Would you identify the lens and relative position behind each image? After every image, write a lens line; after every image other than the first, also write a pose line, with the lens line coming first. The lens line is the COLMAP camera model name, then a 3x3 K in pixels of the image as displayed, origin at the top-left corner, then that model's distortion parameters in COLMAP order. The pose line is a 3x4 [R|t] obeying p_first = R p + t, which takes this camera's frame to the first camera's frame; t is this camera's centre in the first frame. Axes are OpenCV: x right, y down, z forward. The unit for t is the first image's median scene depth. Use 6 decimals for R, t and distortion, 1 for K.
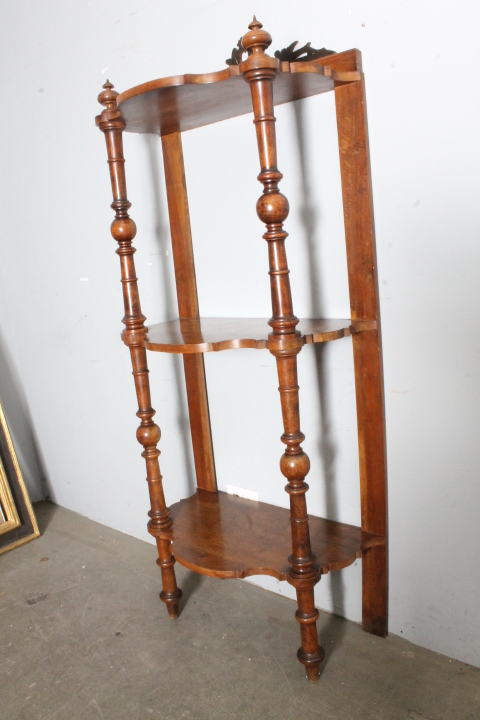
lens RADIAL K [[596.3, 0, 241.3], [0, 596.3, 364.5], [0, 0, 1]] dist [-0.130686, 0.062988]
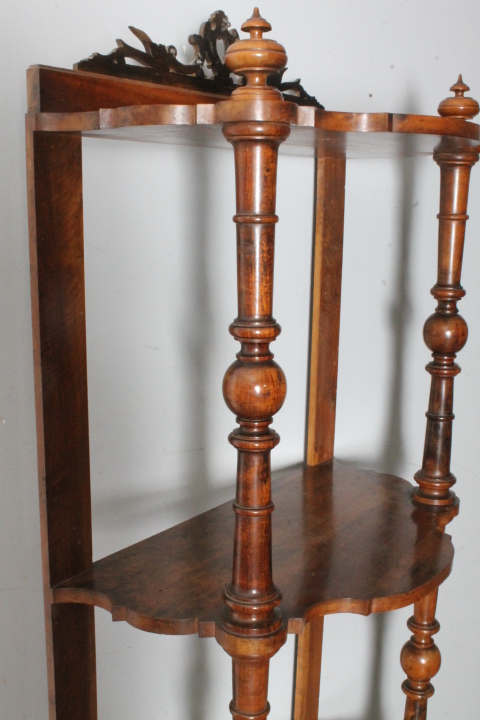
lens RADIAL K [[813.8, 0, 243.7], [0, 813.8, 367.2], [0, 0, 1]] dist [-0.080341, 0.000000]
pose [[-0.043262, -0.109369, 0.993059, -0.765661], [0.185107, 0.975902, 0.115543, -0.311522], [-0.981766, 0.188821, -0.021974, 1.024070]]
